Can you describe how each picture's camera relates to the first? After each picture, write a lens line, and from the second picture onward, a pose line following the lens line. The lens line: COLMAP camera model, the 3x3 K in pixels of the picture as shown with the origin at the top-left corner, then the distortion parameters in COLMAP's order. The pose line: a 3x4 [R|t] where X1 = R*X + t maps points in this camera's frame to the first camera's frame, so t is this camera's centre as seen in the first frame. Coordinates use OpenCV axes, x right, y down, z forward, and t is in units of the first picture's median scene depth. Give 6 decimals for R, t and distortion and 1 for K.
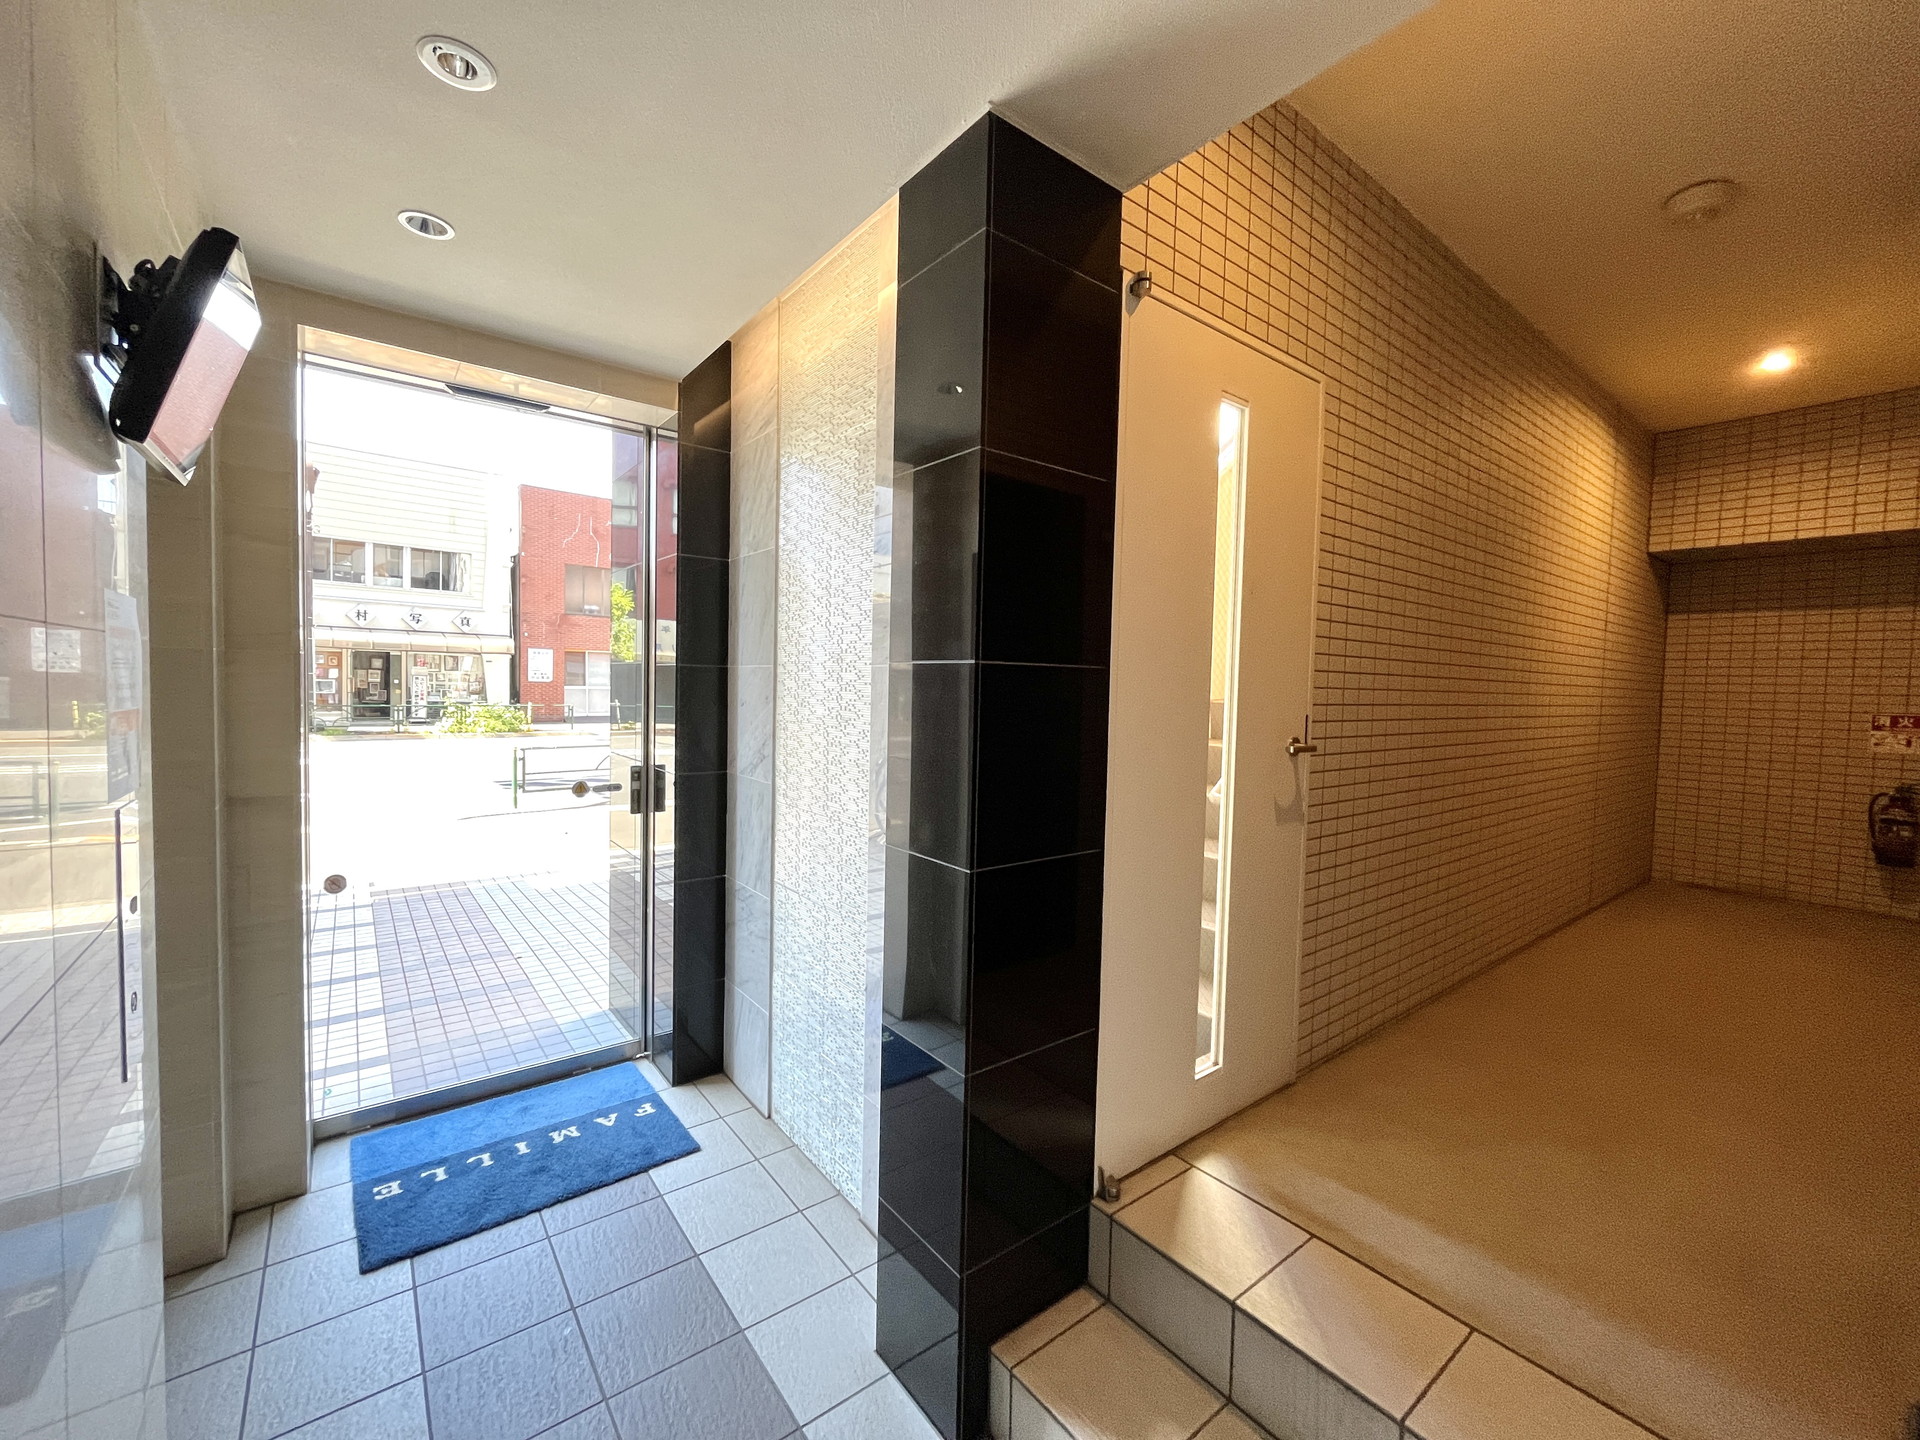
lens RADIAL K [[785.5, 0, 961.5], [0, 785.5, 718.8], [0, 0, 1]] dist [-0.002293, -0.000073]
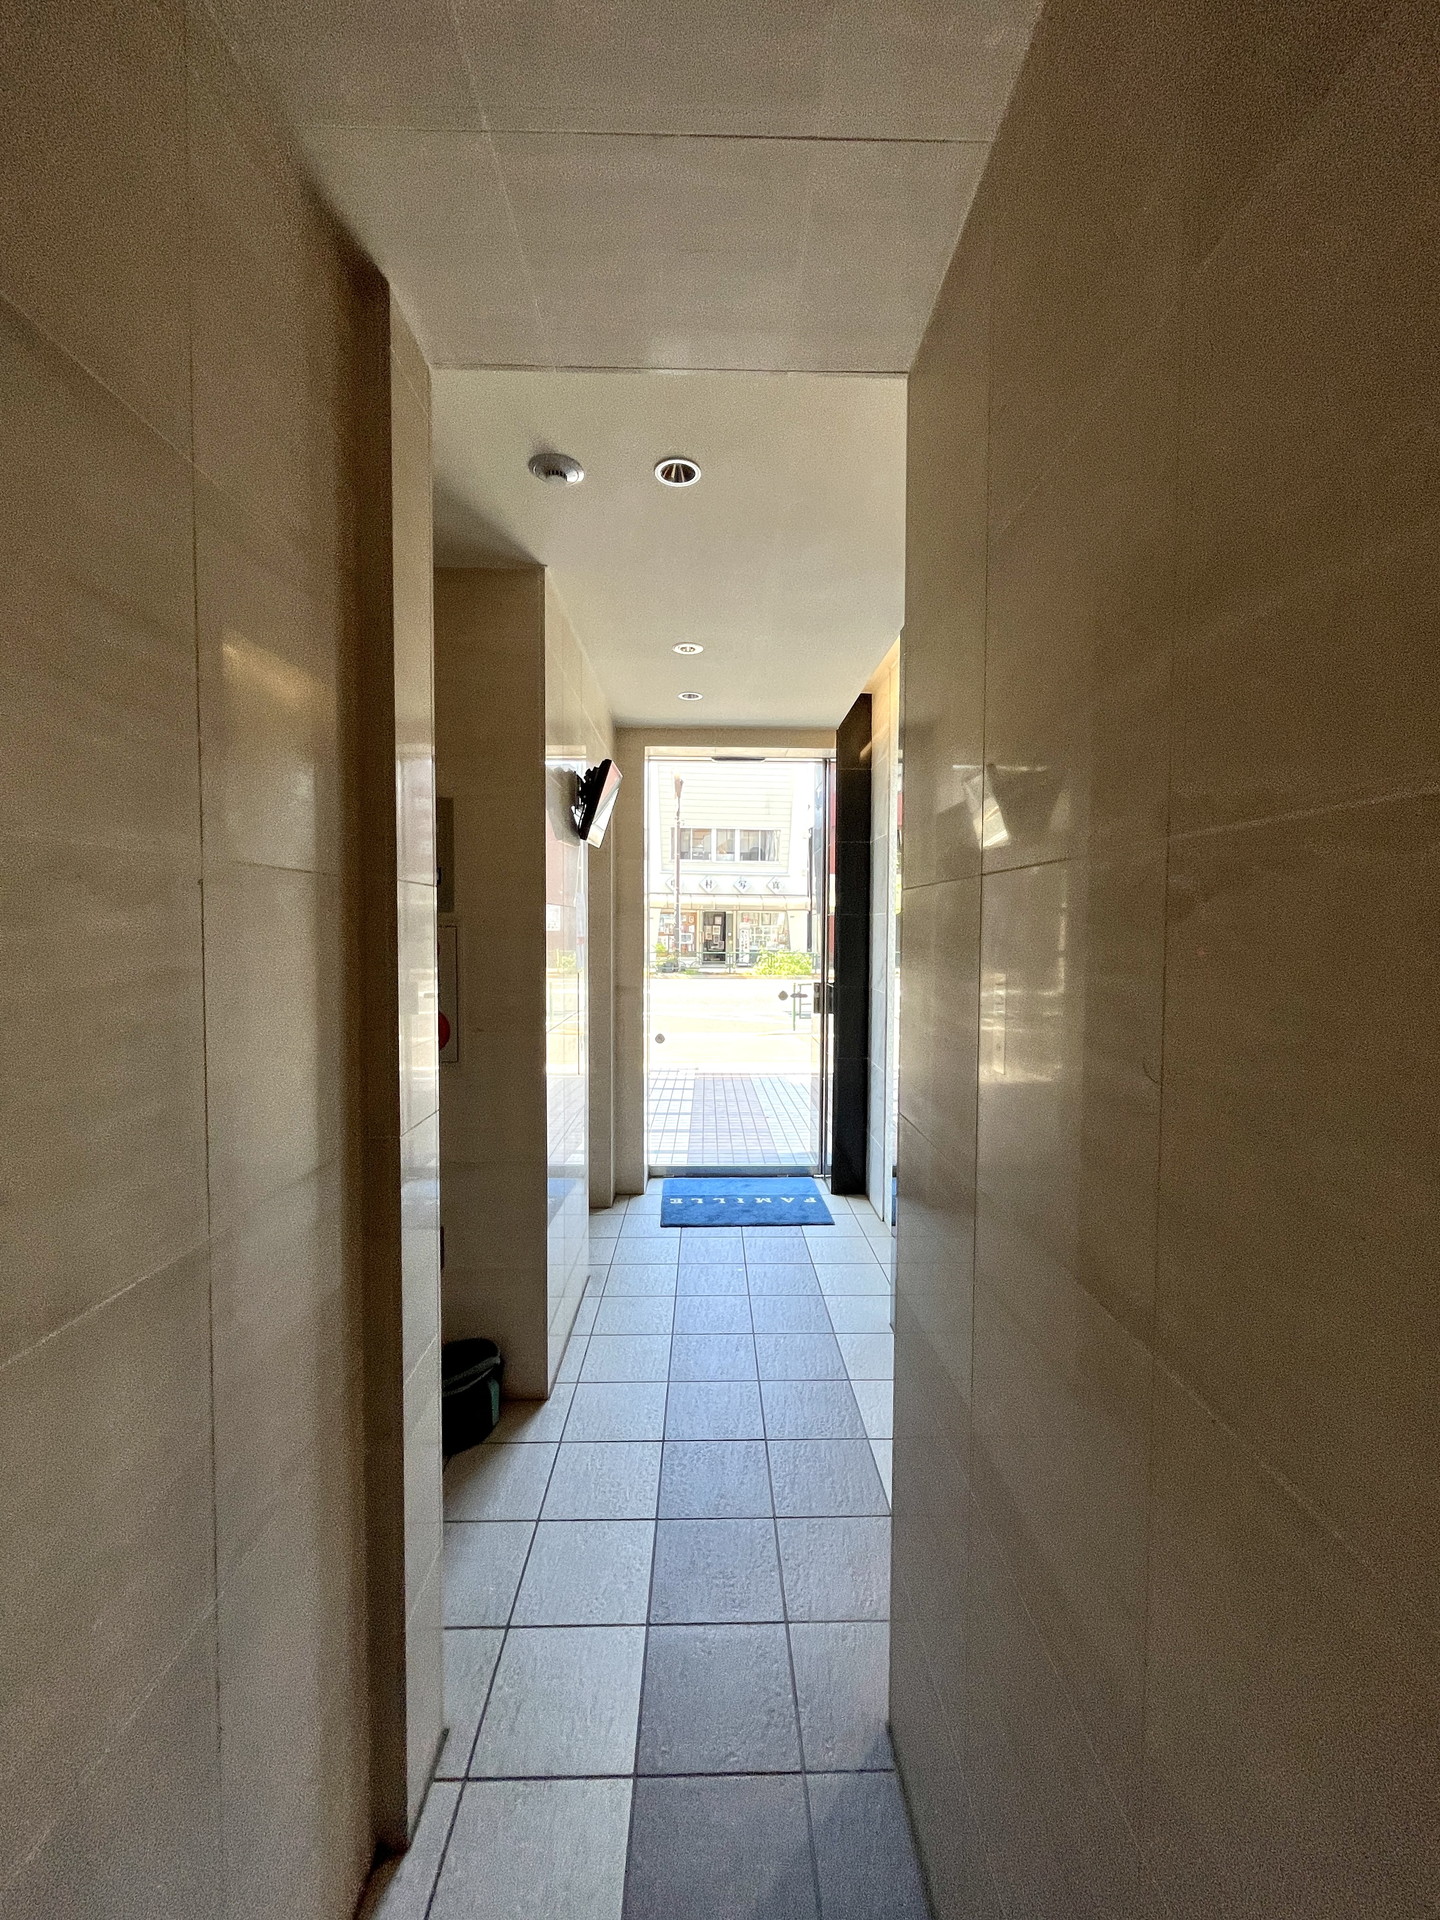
lens RADIAL K [[785.5, 0, 720.0], [0, 785.5, 960.0], [0, 0, 1]] dist [-0.002293, -0.000073]
pose [[0.798820, 0.006313, -0.601537, 0.360333], [-0.013066, 0.999891, -0.006858, 0.032042], [0.601429, 0.013338, 0.798815, -0.333660]]
